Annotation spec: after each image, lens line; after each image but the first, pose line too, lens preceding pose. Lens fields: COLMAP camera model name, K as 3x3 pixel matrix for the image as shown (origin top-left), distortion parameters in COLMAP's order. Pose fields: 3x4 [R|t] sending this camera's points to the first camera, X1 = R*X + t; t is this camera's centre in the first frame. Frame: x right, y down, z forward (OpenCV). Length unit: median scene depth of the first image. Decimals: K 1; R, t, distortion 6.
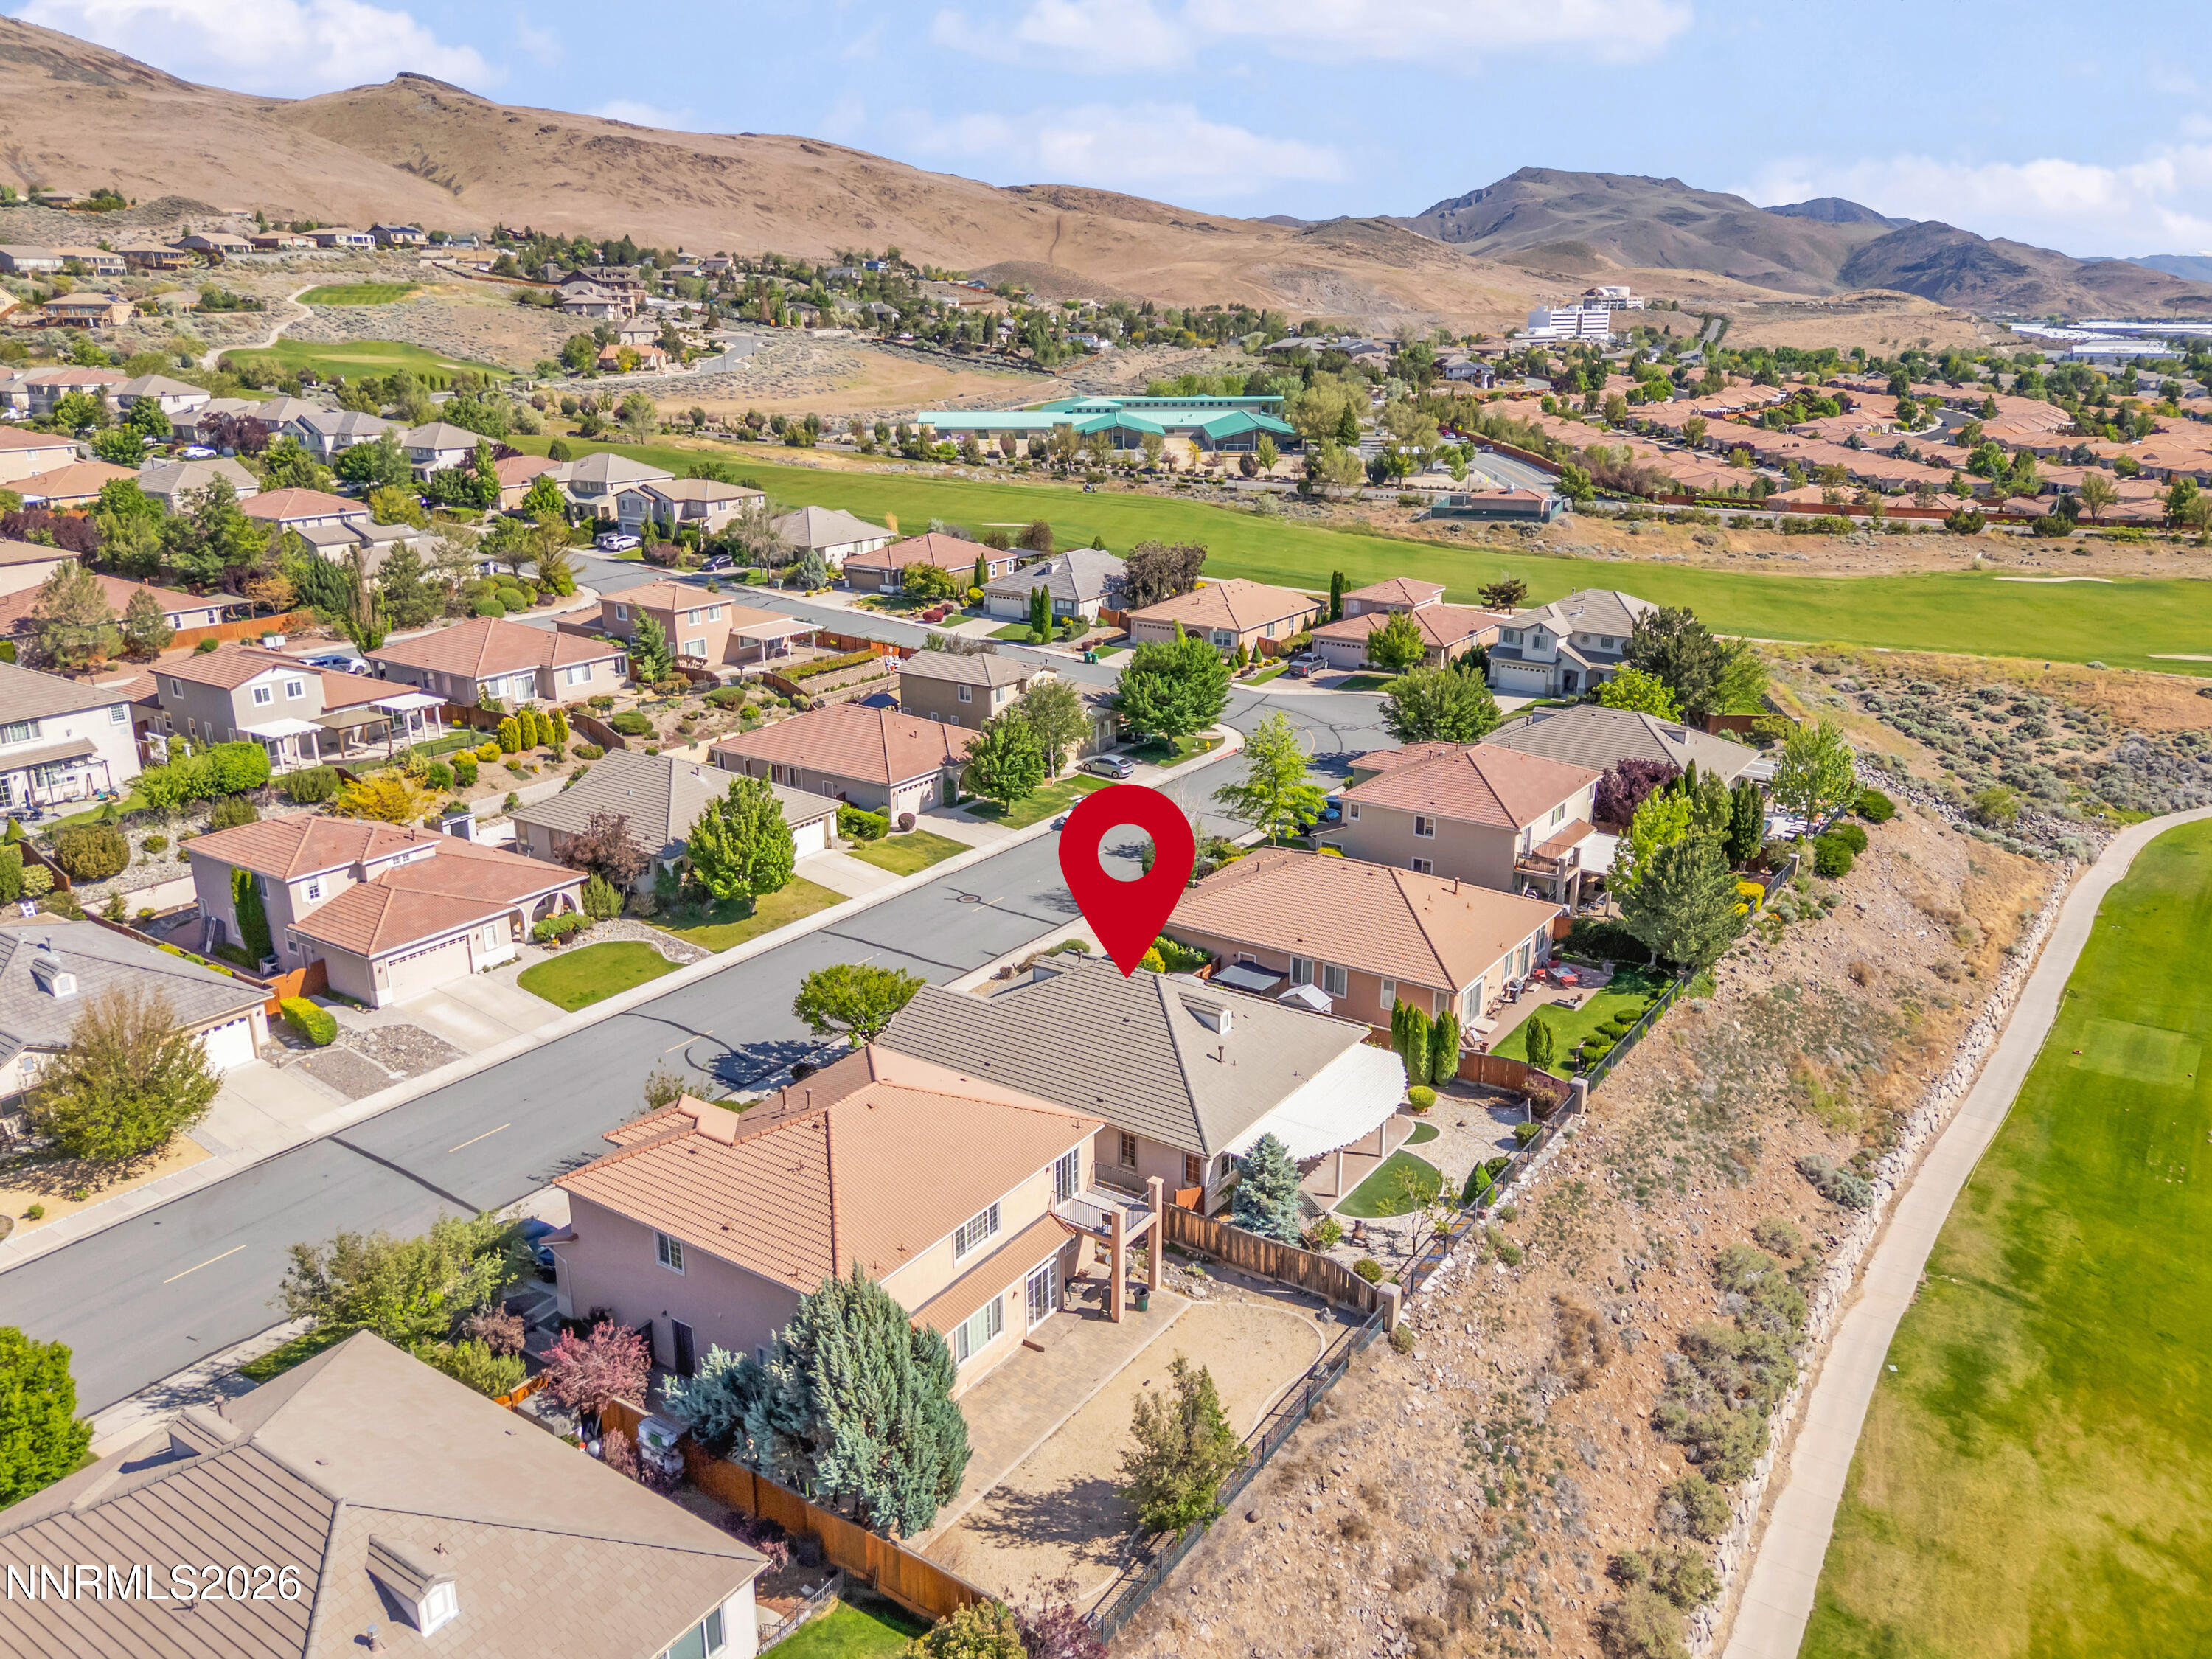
lens RADIAL K [[1642.1, 0, 1108.7], [0, 1642.1, 831.3], [0, 0, 1]] dist [0.073081, -0.068068]
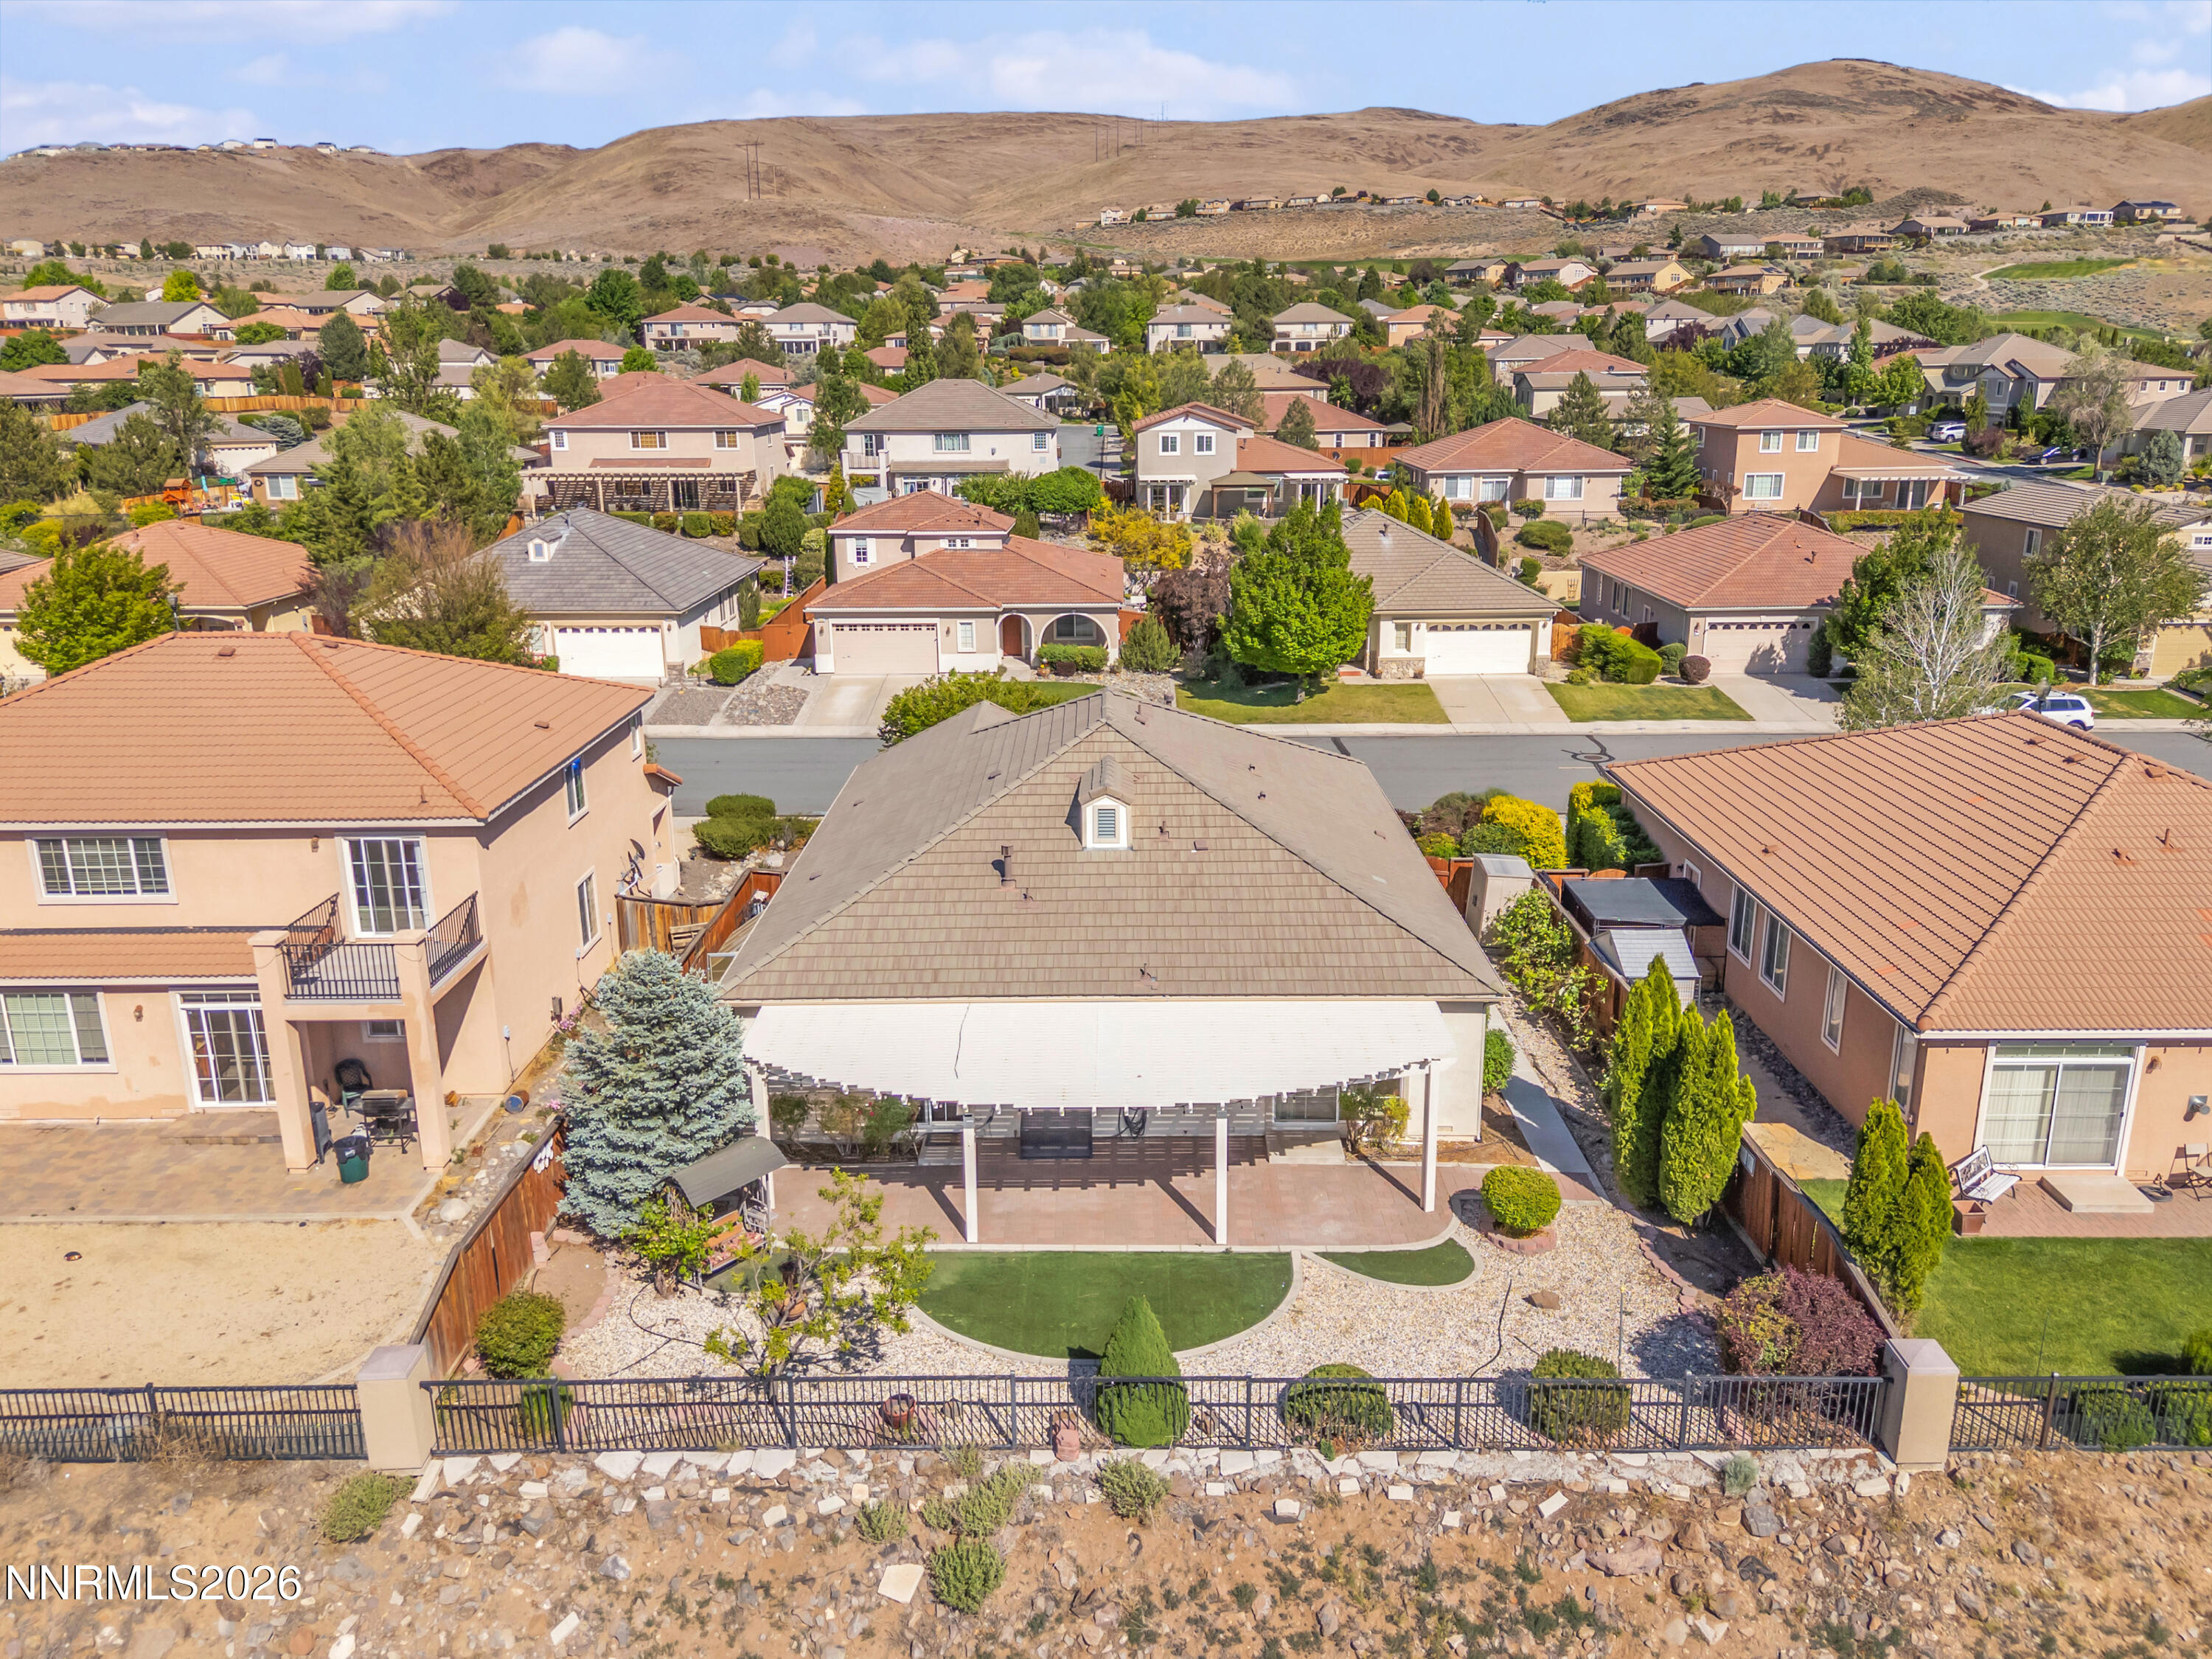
lens RADIAL K [[1642.1, 0, 1108.7], [0, 1642.1, 831.3], [0, 0, 1]] dist [0.073081, -0.068068]
pose [[0.563674, 0.226621, -0.794301, 0.279433], [-0.246161, 0.964020, 0.100355, 0.047254], [0.788465, 0.138958, 0.599178, 0.475756]]
